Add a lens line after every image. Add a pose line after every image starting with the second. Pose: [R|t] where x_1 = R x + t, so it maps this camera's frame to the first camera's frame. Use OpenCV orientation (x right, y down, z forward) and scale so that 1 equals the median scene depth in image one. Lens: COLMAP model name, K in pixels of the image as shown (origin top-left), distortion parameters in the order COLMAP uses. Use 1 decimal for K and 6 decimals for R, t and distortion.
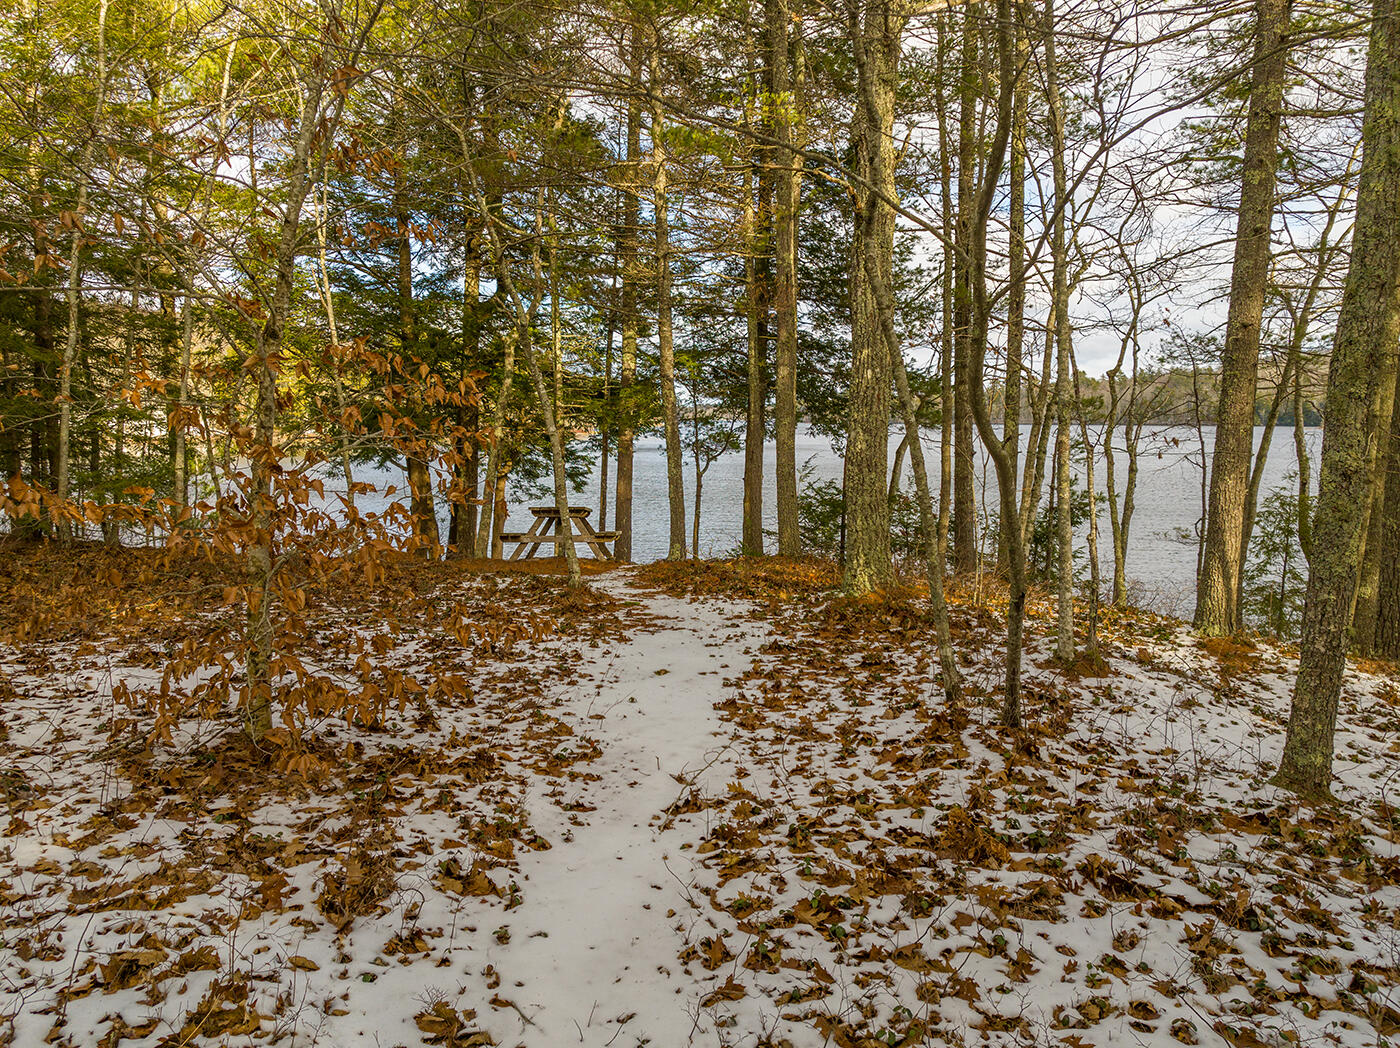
lens RADIAL K [[991.8, 0, 704.0], [0, 991.8, 528.3], [0, 0, 1]] dist [-0.008111, 0.000247]
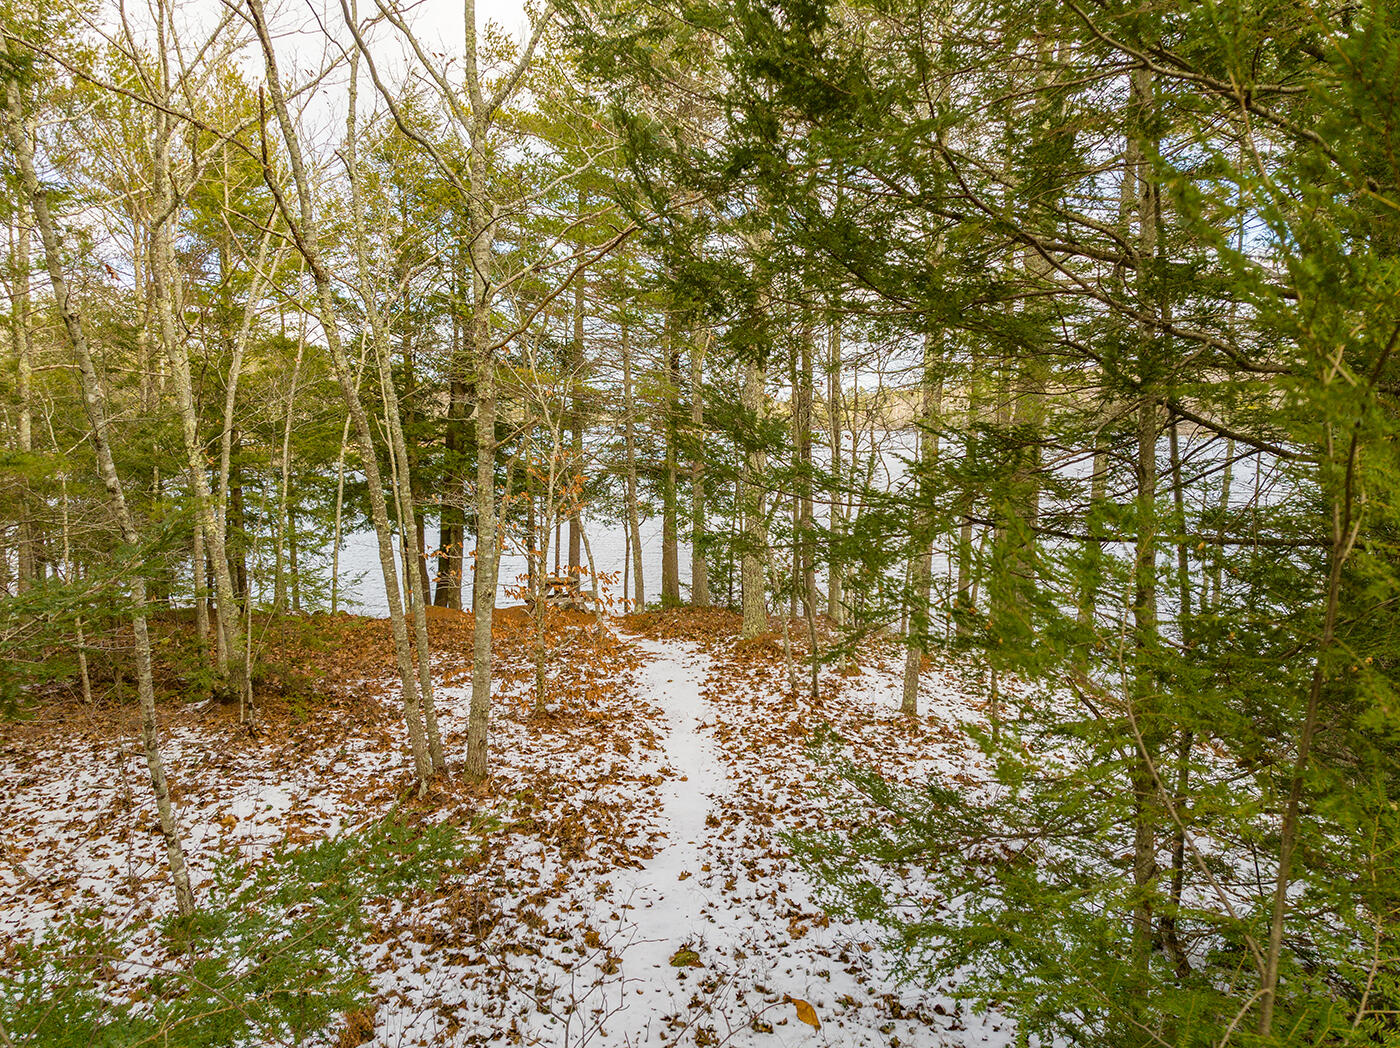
lens RADIAL K [[991.8, 0, 696.0], [0, 991.8, 521.9], [0, 0, 1]] dist [-0.008111, 0.000247]
pose [[0.991647, -0.016229, 0.127957, -0.365690], [0.017443, 0.999813, -0.008372, -0.271542], [-0.127797, 0.010534, 0.991744, -1.728133]]
